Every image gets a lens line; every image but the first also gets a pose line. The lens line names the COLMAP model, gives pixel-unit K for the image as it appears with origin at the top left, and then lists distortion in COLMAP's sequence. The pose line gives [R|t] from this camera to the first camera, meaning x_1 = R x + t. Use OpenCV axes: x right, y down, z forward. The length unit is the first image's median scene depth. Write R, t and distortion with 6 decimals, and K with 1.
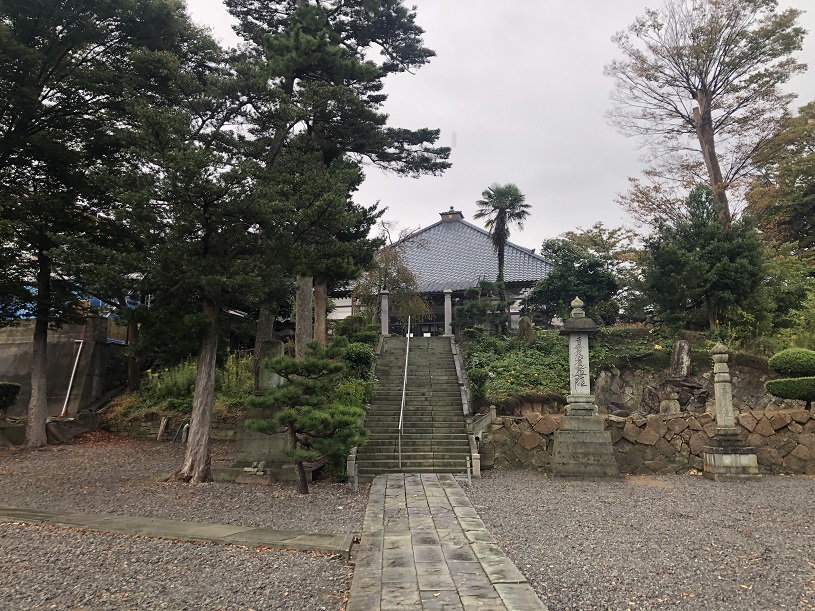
lens RADIAL K [[679.2, 0, 408.8], [0, 679.2, 305.7], [0, 0, 1]] dist [0.009026, 0.012437]
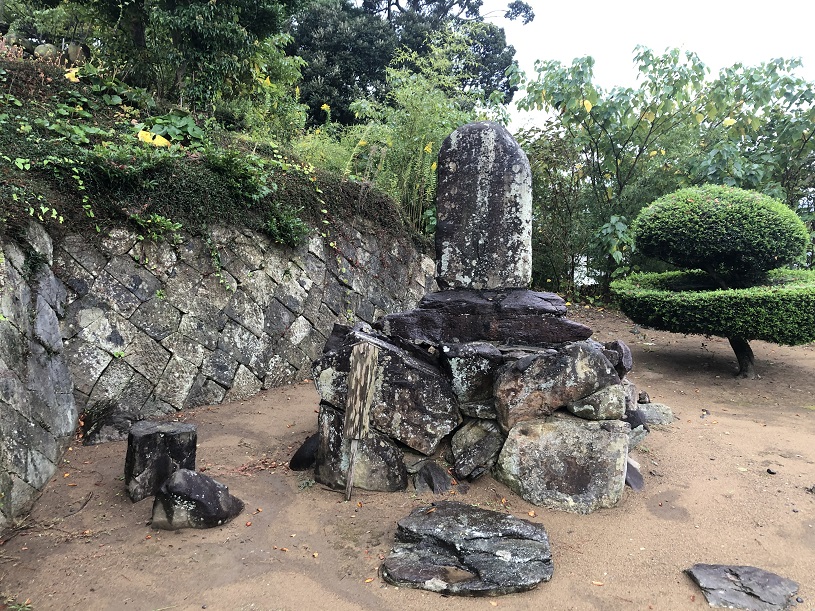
lens RADIAL K [[679.2, 0, 407.4], [0, 679.2, 305.6], [0, 0, 1]] dist [0.009026, 0.012437]
pose [[0.350681, -0.128115, 0.927691, 0.153883], [-0.131276, 0.974093, 0.184147, 0.064298], [-0.927248, -0.186361, 0.324777, 0.837846]]
